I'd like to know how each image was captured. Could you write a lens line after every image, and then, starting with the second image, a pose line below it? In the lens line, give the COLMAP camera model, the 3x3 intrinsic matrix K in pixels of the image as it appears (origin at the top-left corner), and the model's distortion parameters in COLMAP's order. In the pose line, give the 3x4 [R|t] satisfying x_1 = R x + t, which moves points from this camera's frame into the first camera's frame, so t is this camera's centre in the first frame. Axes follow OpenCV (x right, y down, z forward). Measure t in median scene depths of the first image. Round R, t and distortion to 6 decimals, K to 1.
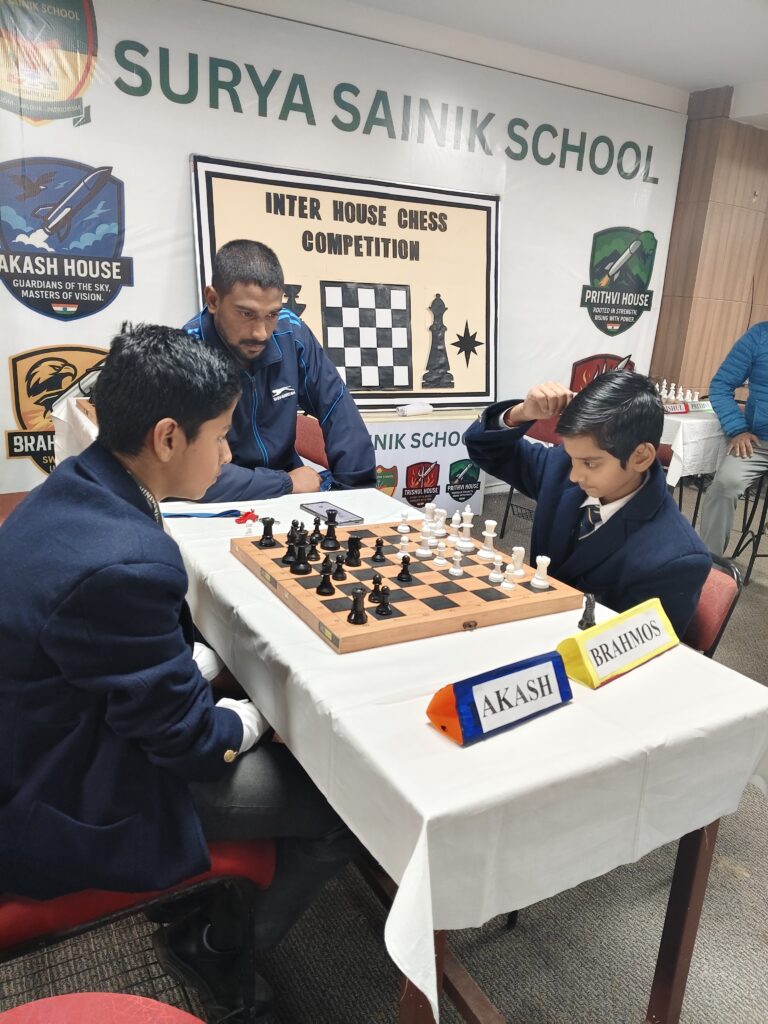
lens RADIAL K [[777.6, 0, 382.3], [0, 777.6, 518.7], [0, 0, 1]] dist [0.079716, -0.152546]
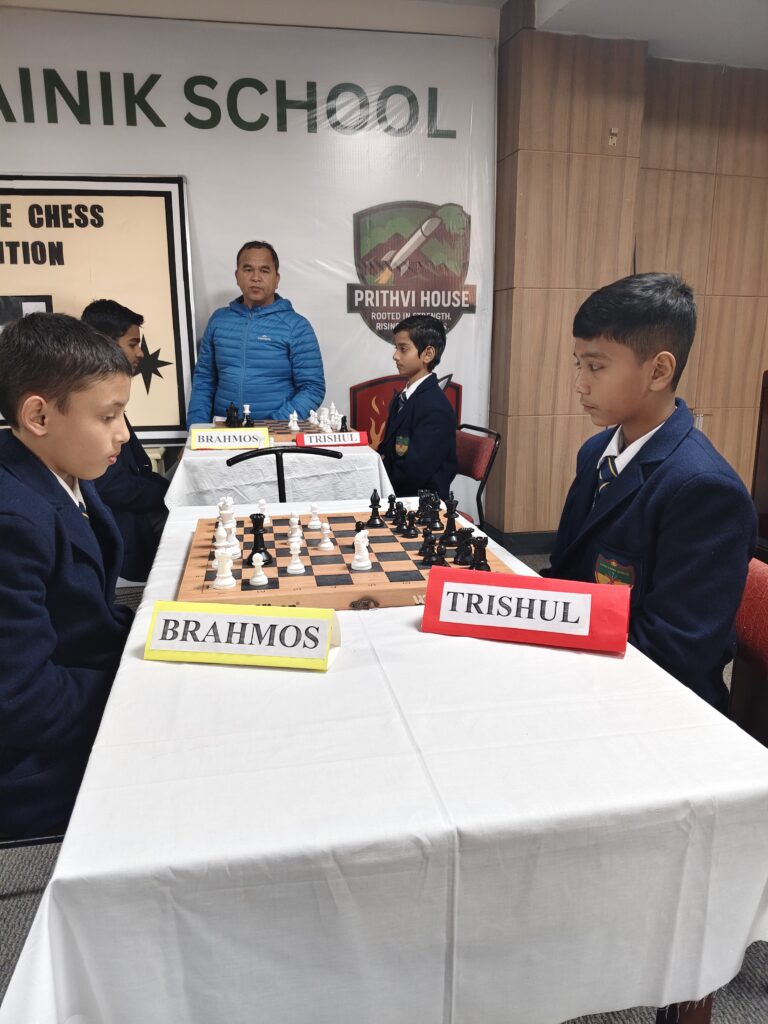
lens RADIAL K [[776.3, 0, 381.8], [0, 776.3, 526.6], [0, 0, 1]] dist [0.079888, -0.150977]
pose [[0.938967, 0.014510, -0.343700, 0.648723], [-0.035820, 0.997803, -0.055736, -0.029352], [0.342137, 0.064646, 0.937424, 0.383432]]
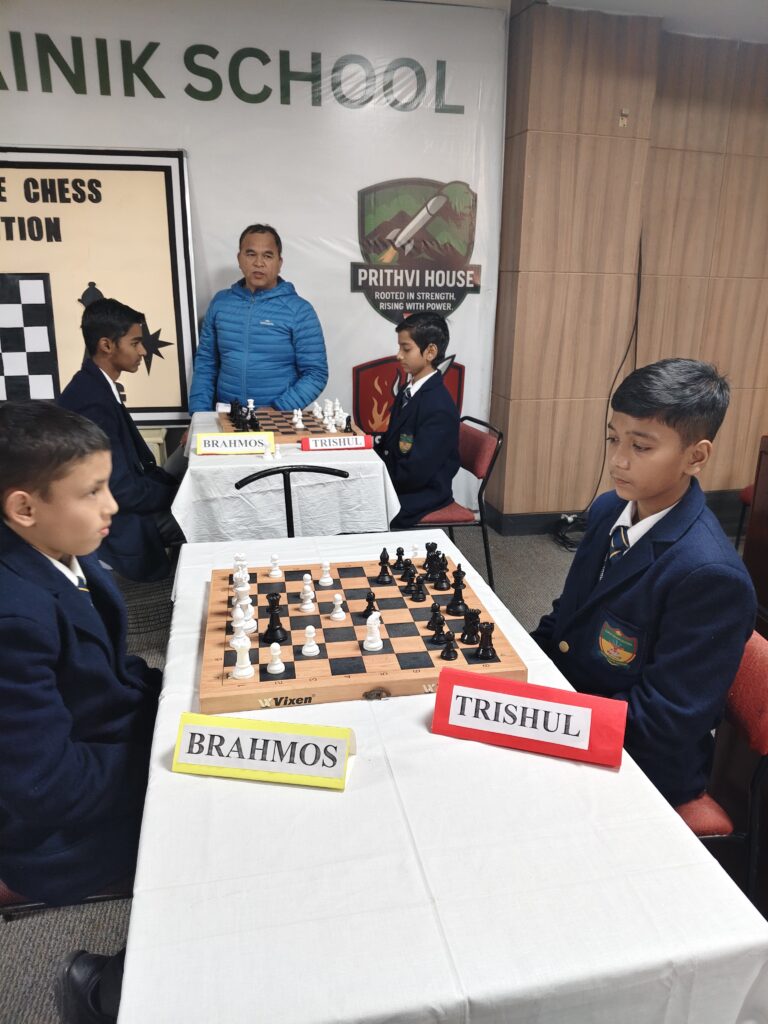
lens RADIAL K [[778.9, 0, 397.1], [0, 778.9, 518.0], [0, 0, 1]] dist [0.072935, -0.132352]
pose [[0.946555, 0.050153, -0.318620, 0.645802], [-0.047192, 0.998741, 0.017011, -0.084152], [0.319072, -0.001065, 0.947730, 0.368129]]
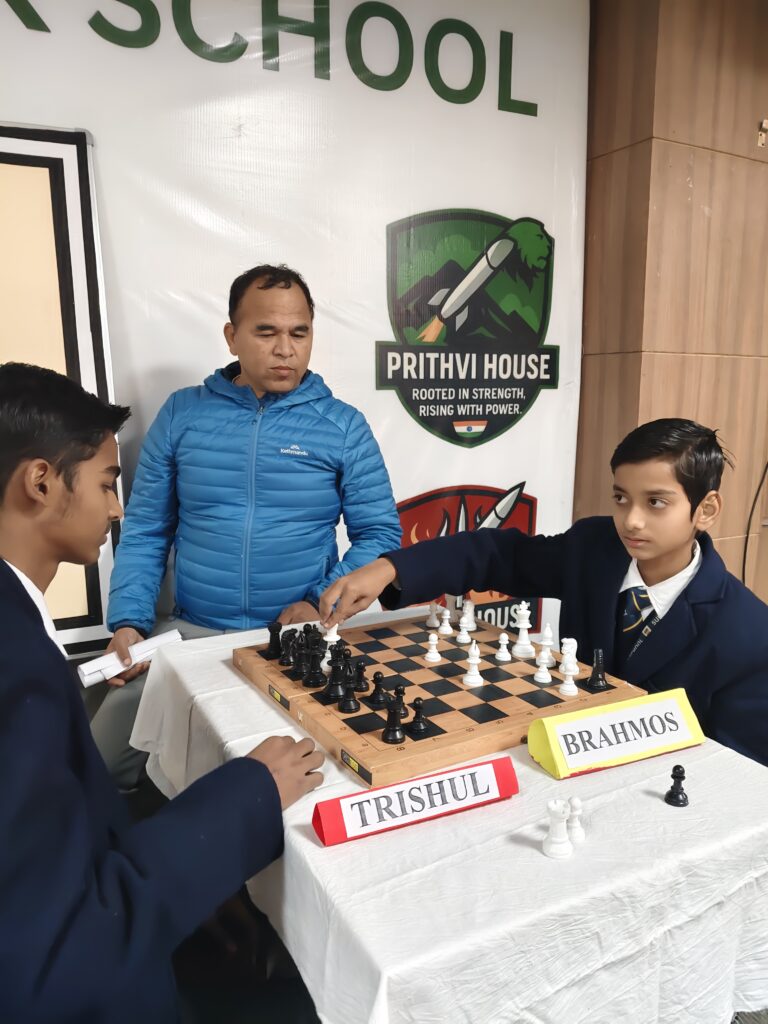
lens RADIAL K [[777.6, 0, 382.3], [0, 777.6, 518.7], [0, 0, 1]] dist [0.079716, -0.152546]
pose [[0.996049, -0.052728, -0.071456, 0.337897], [0.044343, 0.992463, -0.114238, -0.176033], [0.076941, 0.110618, 0.990880, 0.682916]]
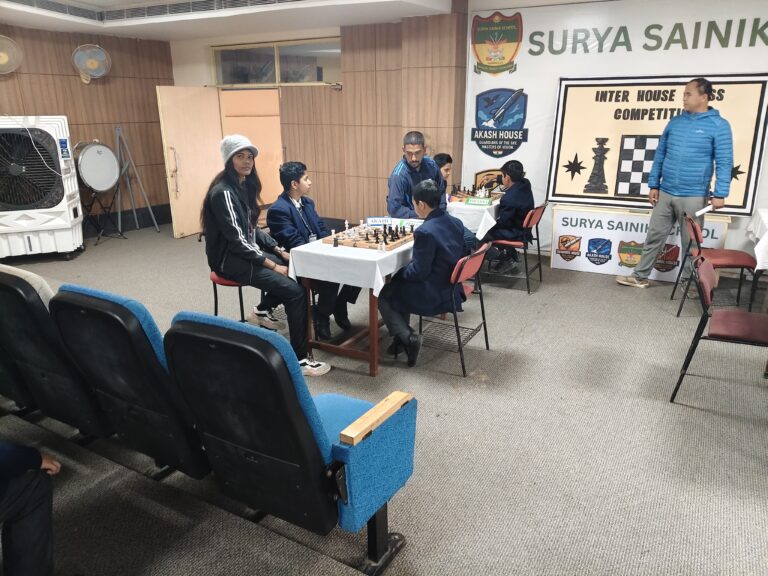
lens RADIAL K [[583.2, 0, 386.6], [0, 583.2, 296.2], [0, 0, 1]] dist [0.079716, -0.152546]
pose [[0.524303, 0.201761, -0.827284, 0.801061], [-0.204494, 0.972927, 0.107680, 0.021591], [0.826613, 0.112718, 0.551368, -0.151387]]
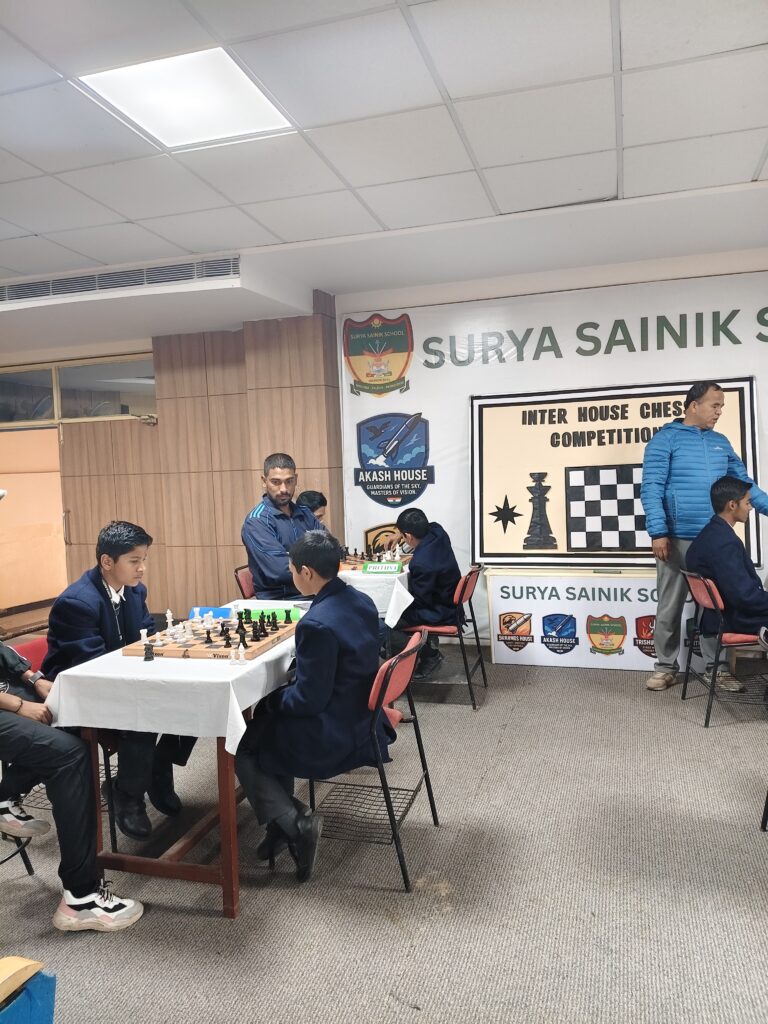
lens RADIAL K [[772.4, 0, 380.4], [0, 772.4, 508.6], [0, 0, 1]] dist [0.156231, -0.356729]
pose [[0.682012, -0.042127, -0.730127, 0.621393], [-0.128505, 0.975904, -0.176344, 0.026950], [0.719963, 0.214094, 0.660165, -0.051756]]
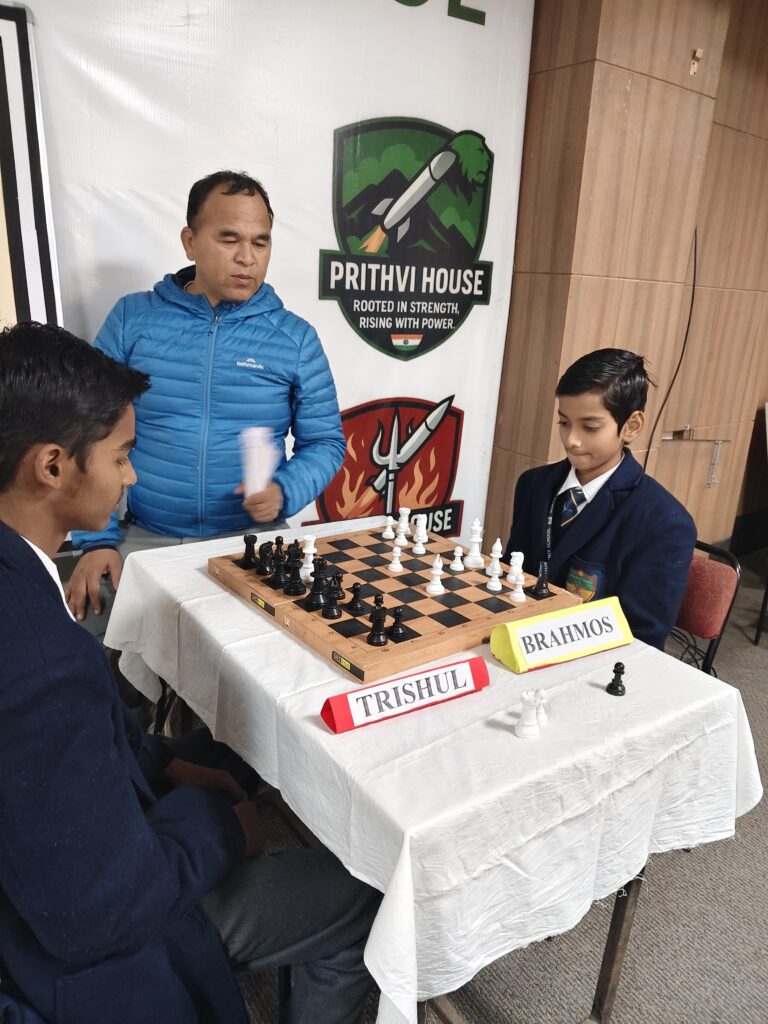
lens RADIAL K [[777.6, 0, 382.3], [0, 777.6, 518.7], [0, 0, 1]] dist [0.079716, -0.152546]
pose [[0.997698, -0.030132, 0.060749, 0.307161], [0.028590, 0.999251, 0.026097, -0.186298], [-0.061490, -0.024300, 0.997812, 0.657333]]
